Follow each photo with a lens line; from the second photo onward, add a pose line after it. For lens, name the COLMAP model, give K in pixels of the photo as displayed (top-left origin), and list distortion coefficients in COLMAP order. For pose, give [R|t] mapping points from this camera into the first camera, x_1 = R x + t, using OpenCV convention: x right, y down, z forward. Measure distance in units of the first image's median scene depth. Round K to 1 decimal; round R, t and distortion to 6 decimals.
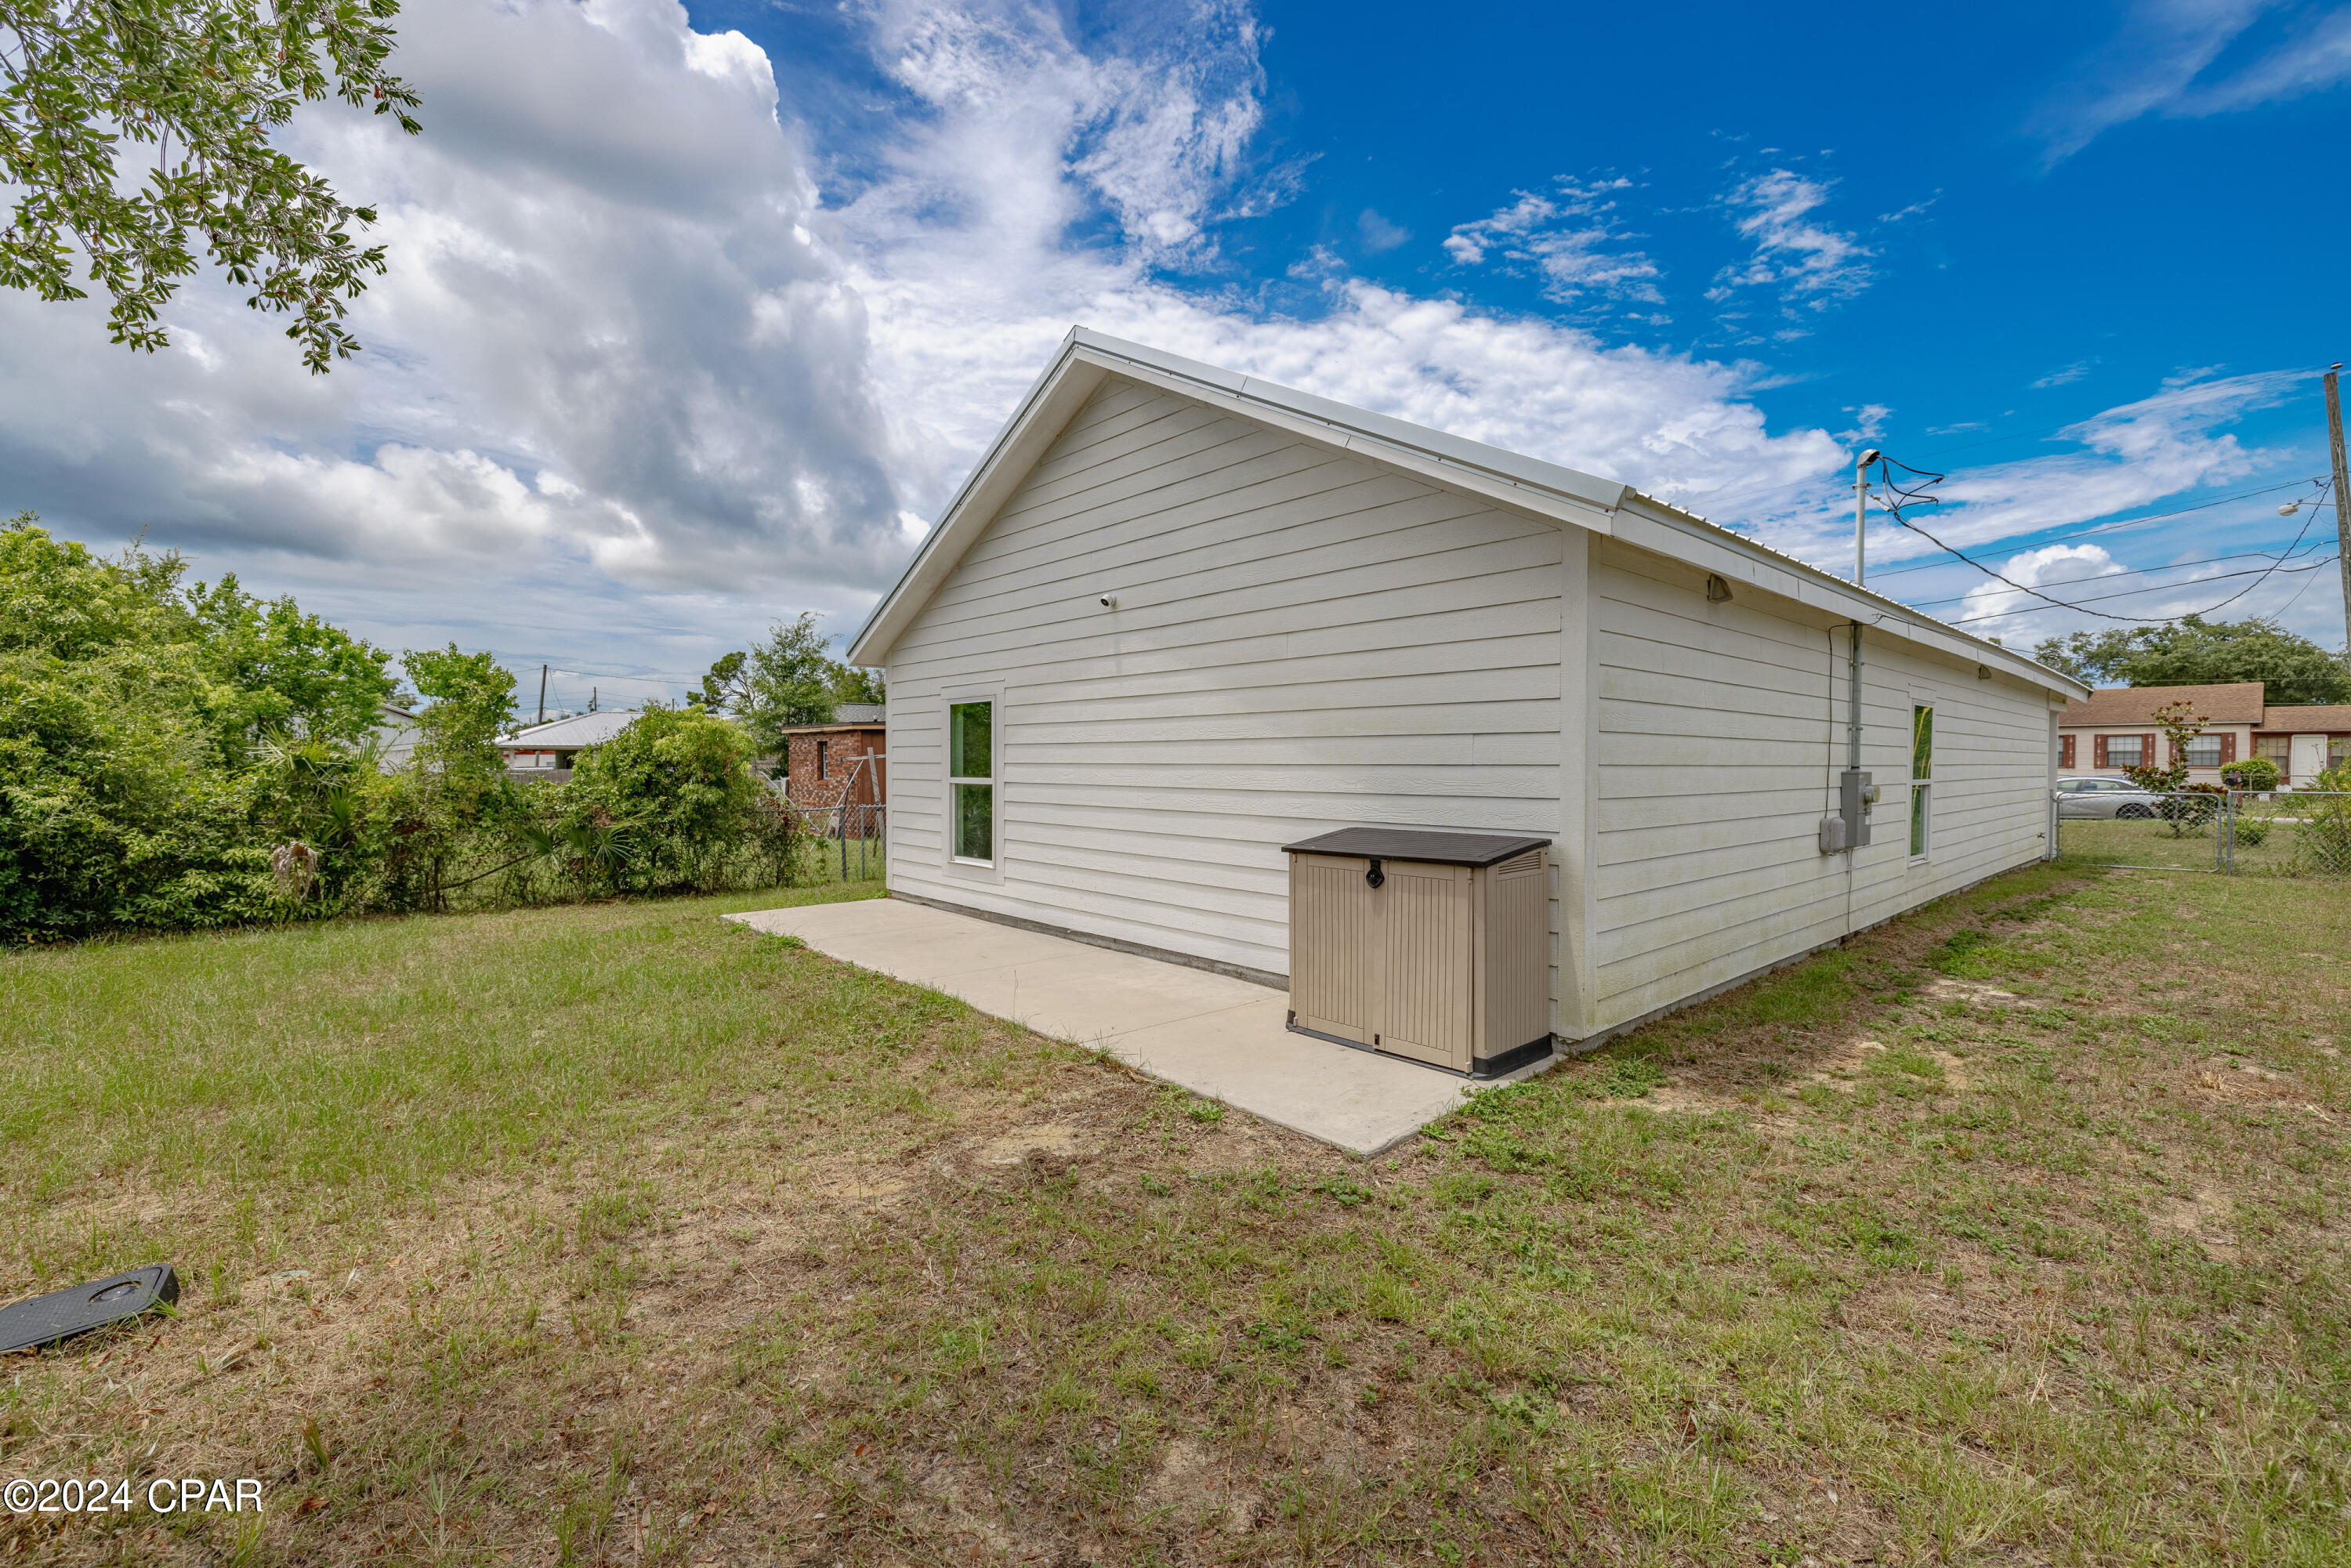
lens RADIAL K [[983.6, 0, 1178.8], [0, 983.6, 778.0], [0, 0, 1]] dist [0.000968, 0.000485]
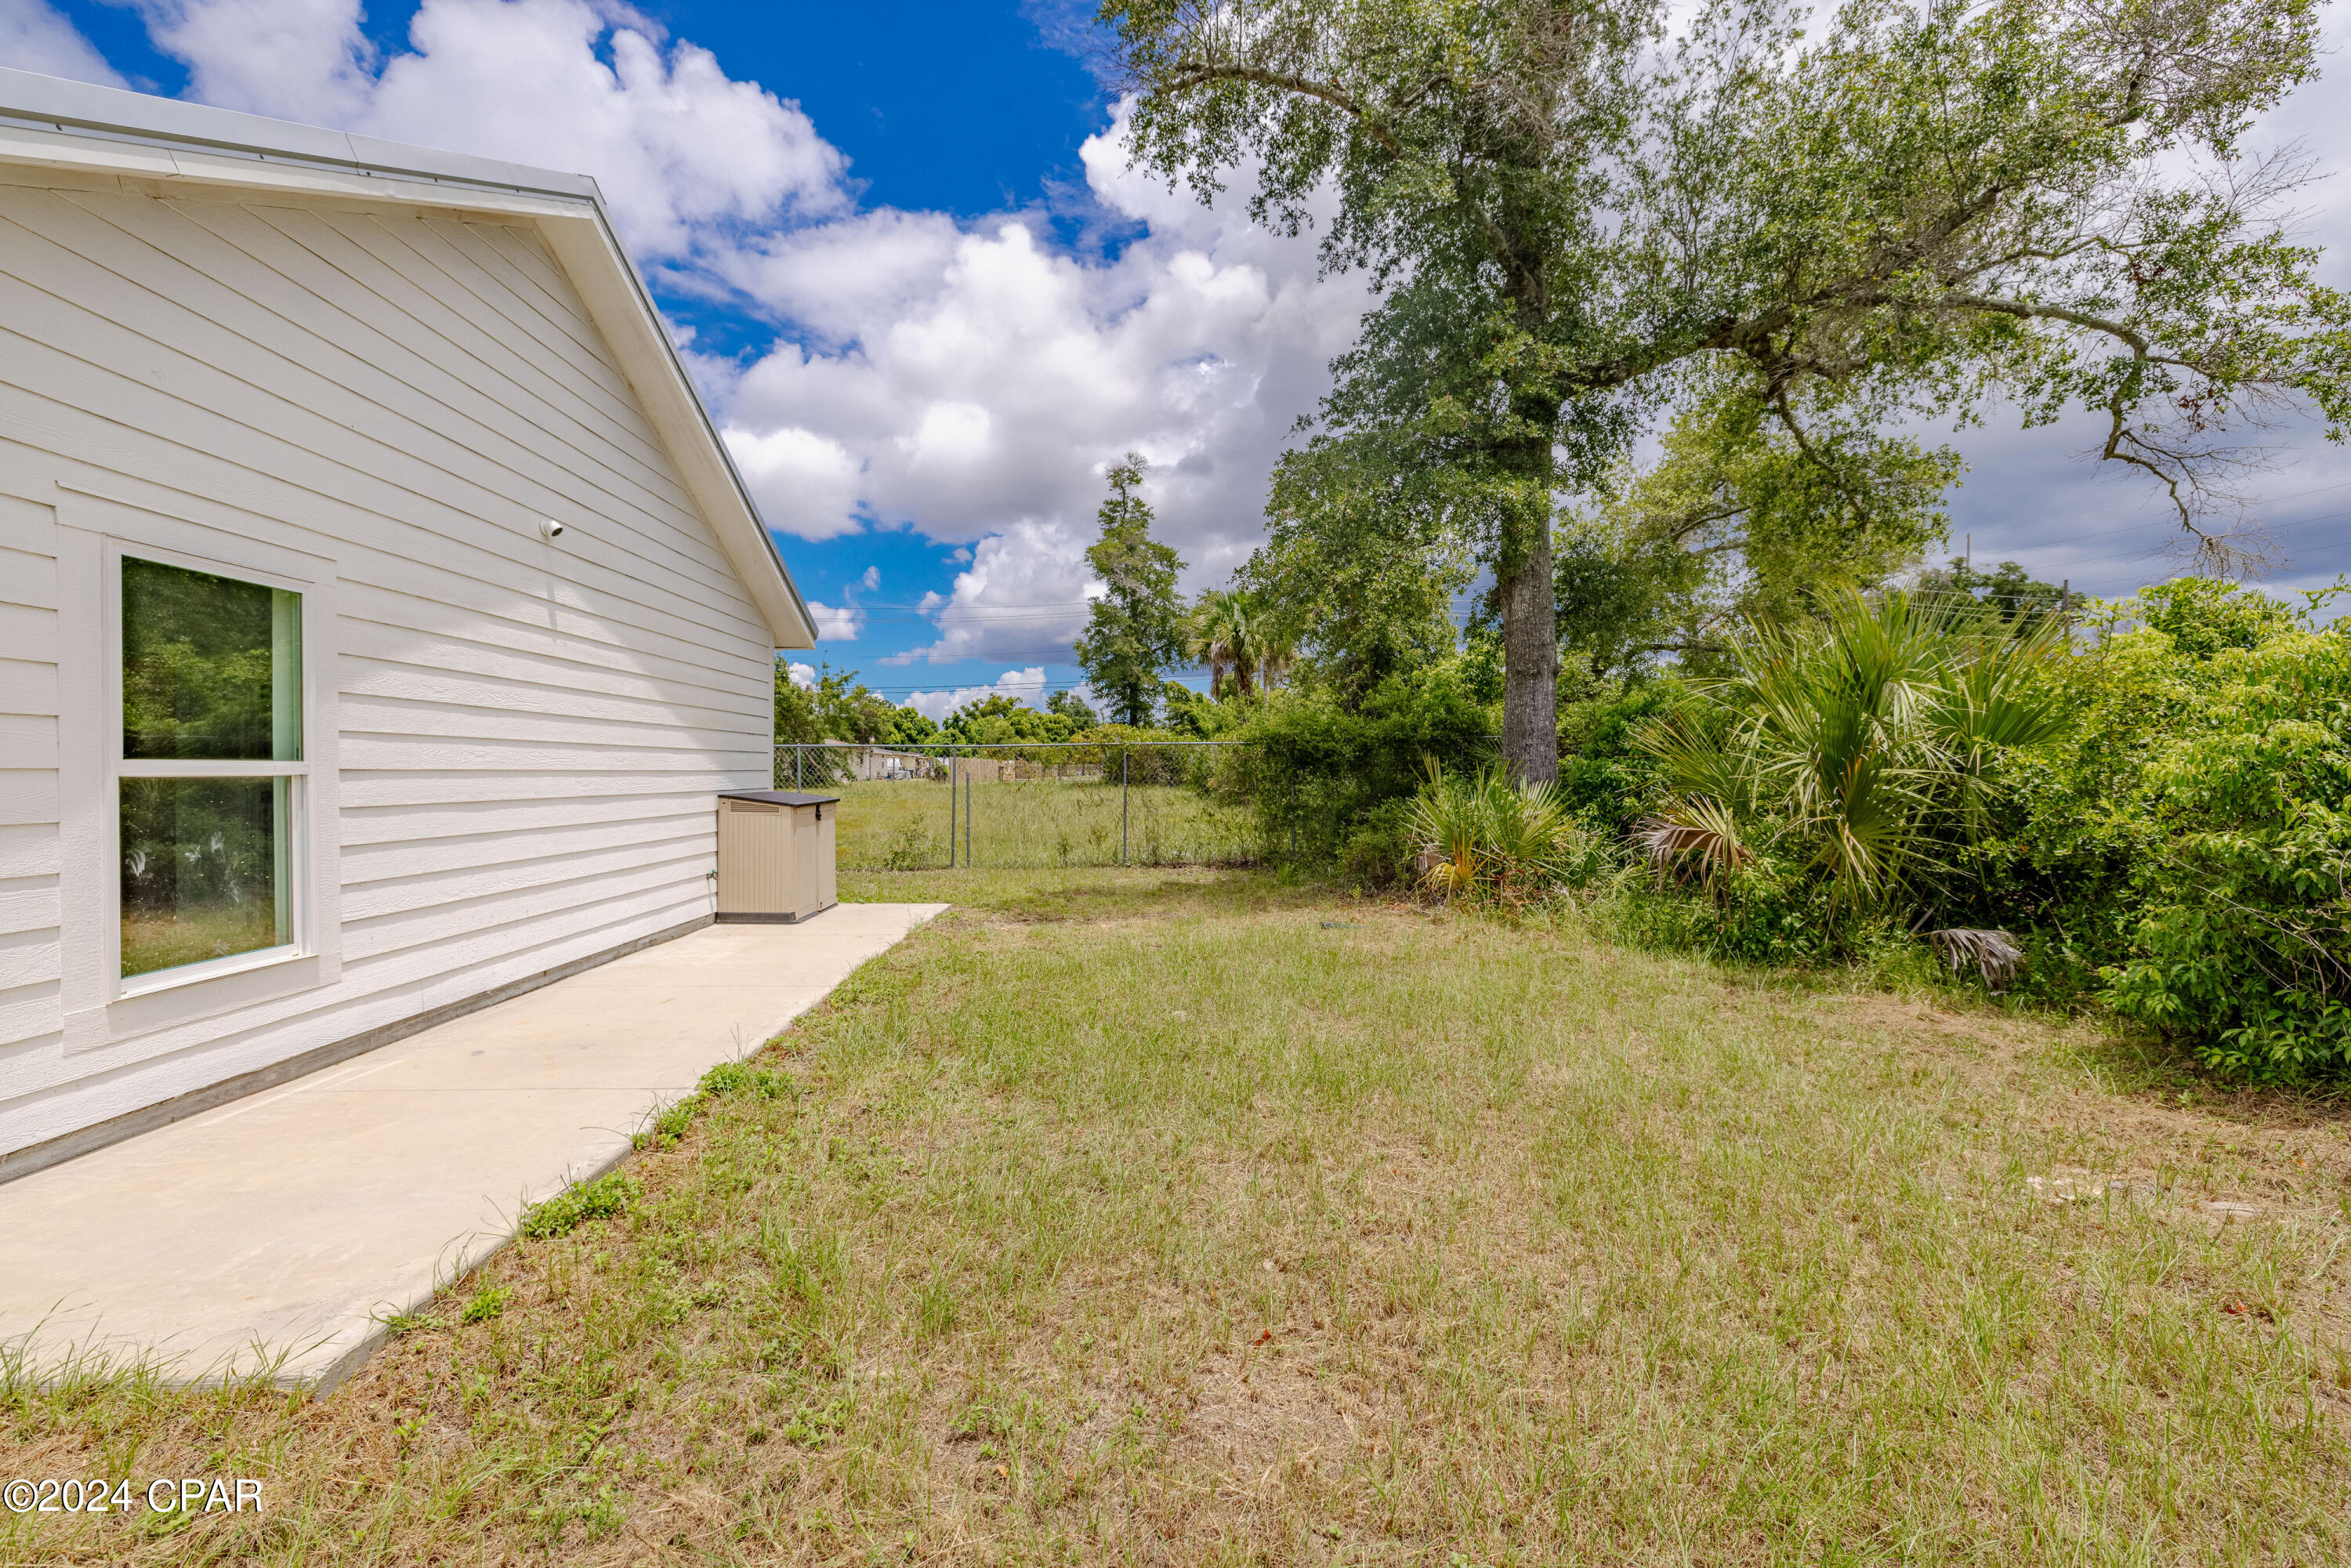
lens RADIAL K [[983.6, 0, 1175.5], [0, 983.6, 777.6], [0, 0, 1]] dist [0.000968, 0.000485]
pose [[-0.779889, 0.000923, 0.625917, -0.842737], [0.015779, 0.999710, 0.018186, 0.006150], [-0.625719, 0.024059, -0.779677, 1.170975]]
